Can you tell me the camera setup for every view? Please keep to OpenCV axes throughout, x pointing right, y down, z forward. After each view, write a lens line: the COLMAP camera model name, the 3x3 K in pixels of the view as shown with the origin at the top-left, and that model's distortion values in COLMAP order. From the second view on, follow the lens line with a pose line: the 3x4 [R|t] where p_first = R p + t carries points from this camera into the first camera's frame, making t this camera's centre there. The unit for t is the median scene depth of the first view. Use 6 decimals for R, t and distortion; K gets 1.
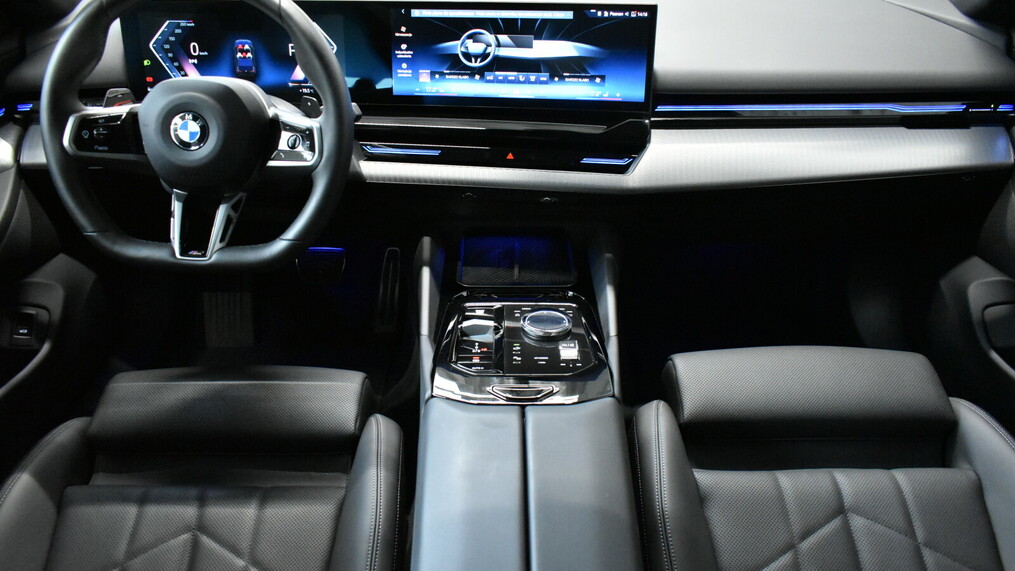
lens RADIAL K [[763.9, 0, 509.4], [0, 763.9, 283.2], [0, 0, 1]] dist [-0.024172, 0.005123]
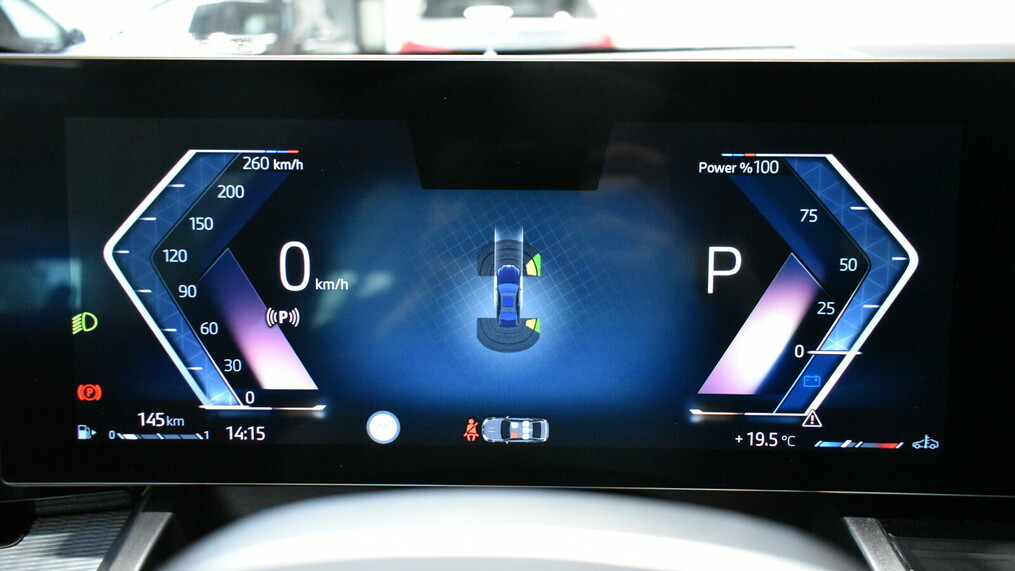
lens RADIAL K [[850.1, 0, 503.1], [0, 850.1, 291.9], [0, 0, 1]] dist [-0.024862, 0.004737]
pose [[0.999883, -0.004138, -0.014741, -0.353849], [0.000378, 0.969167, -0.246404, -0.241458], [0.015306, 0.246370, 0.969055, 0.766336]]
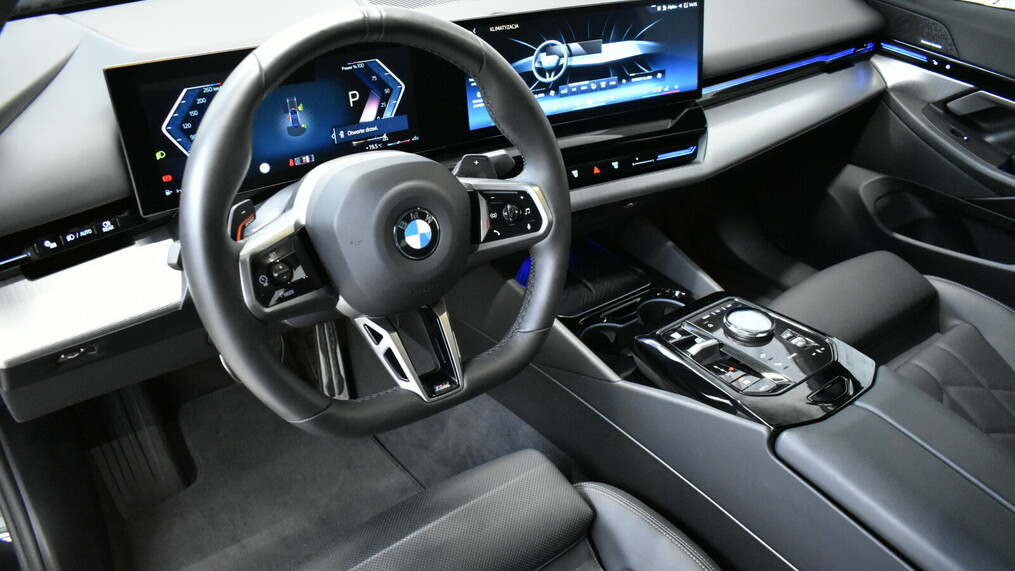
lens RADIAL K [[763.9, 0, 509.2], [0, 763.9, 287.6], [0, 0, 1]] dist [-0.024172, 0.005123]
pose [[0.800584, -0.303210, 0.516845, -0.626715], [0.270921, 0.952493, 0.139135, -0.192909], [-0.534479, 0.028635, 0.844697, 0.276004]]
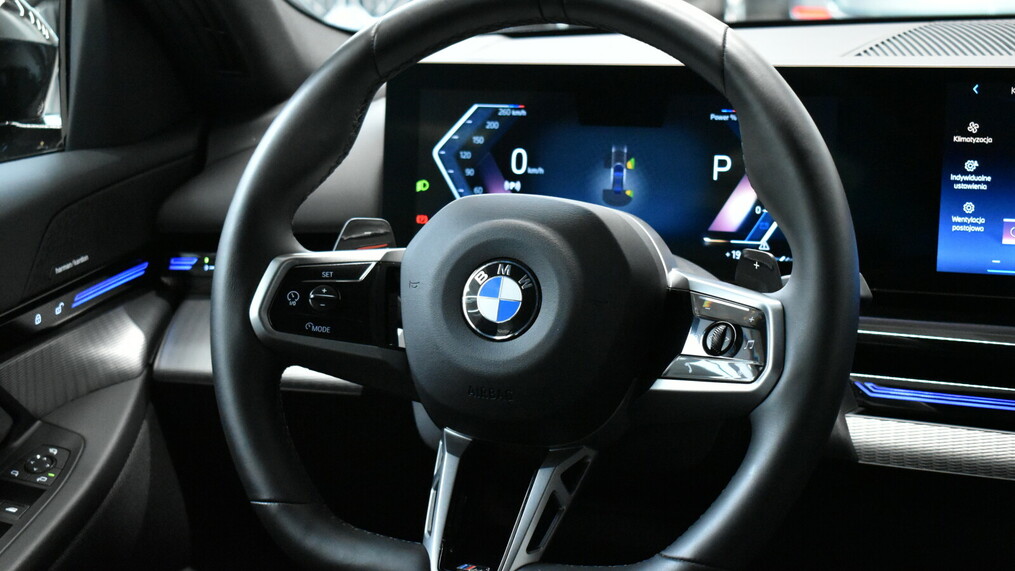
lens RADIAL K [[1672.8, 0, 503.3], [0, 1672.8, 286.1], [0, 0, 1]] dist [-0.066389, 0.000000]
pose [[0.939261, 0.041548, -0.340679, -0.062837], [-0.141517, 0.951215, -0.274160, 0.057743], [0.312669, 0.305720, 0.899319, 0.074261]]
